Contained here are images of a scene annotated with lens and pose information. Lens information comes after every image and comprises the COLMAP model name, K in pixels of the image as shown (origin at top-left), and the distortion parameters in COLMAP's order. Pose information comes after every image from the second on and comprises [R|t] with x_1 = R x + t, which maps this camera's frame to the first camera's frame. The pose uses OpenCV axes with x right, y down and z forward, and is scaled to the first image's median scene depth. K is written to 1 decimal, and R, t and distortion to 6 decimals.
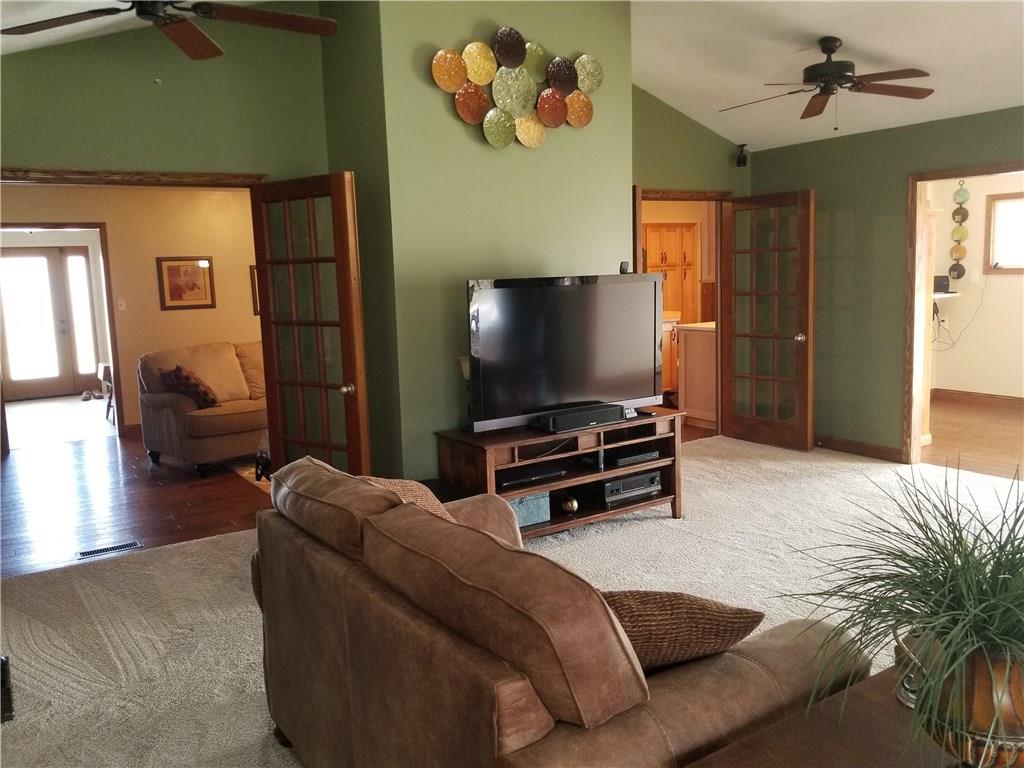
lens RADIAL K [[804.2, 0, 514.5], [0, 804.2, 367.5], [0, 0, 1]] dist [0.086962, -0.127828]
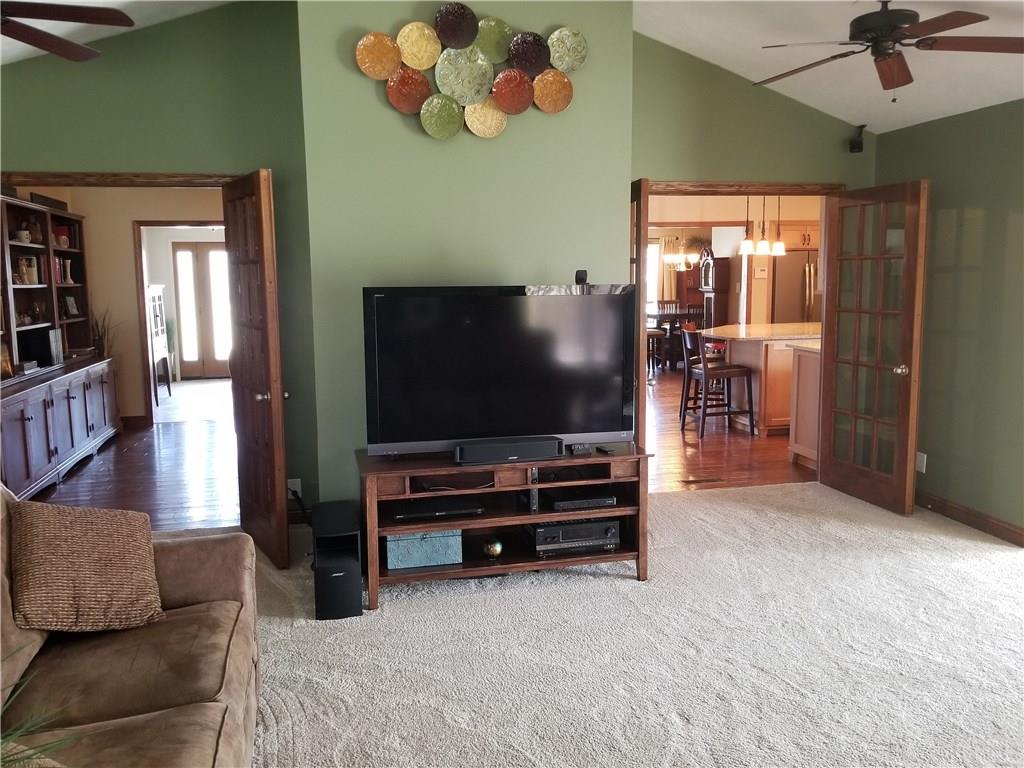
lens RADIAL K [[804.2, 0, 508.8], [0, 804.2, 369.1], [0, 0, 1]] dist [0.086962, -0.127828]
pose [[0.938982, 0.063507, -0.338052, 0.360183], [-0.061621, 0.997966, 0.016319, -0.036709], [0.338401, 0.005508, 0.940986, 0.181816]]
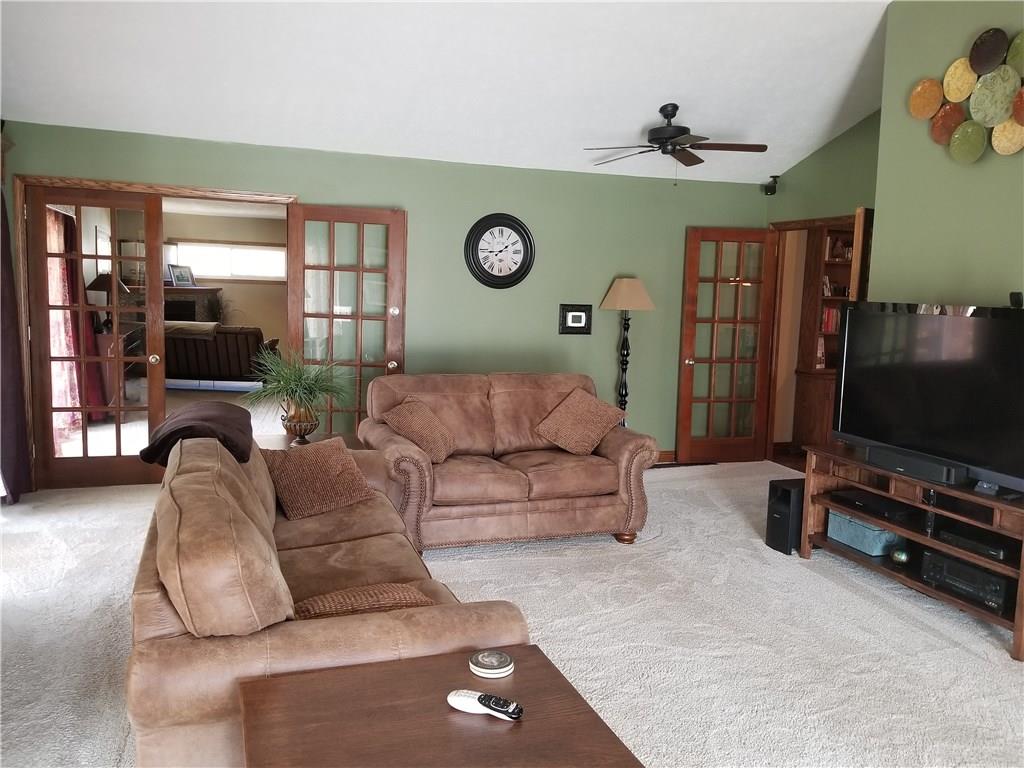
lens RADIAL K [[804.2, 0, 514.5], [0, 804.2, 379.2], [0, 0, 1]] dist [0.086962, -0.127828]
pose [[-0.227912, 0.139089, -0.963696, 1.004090], [-0.142909, 0.974247, 0.174410, -0.118545], [0.963137, 0.177471, -0.202165, 0.719586]]
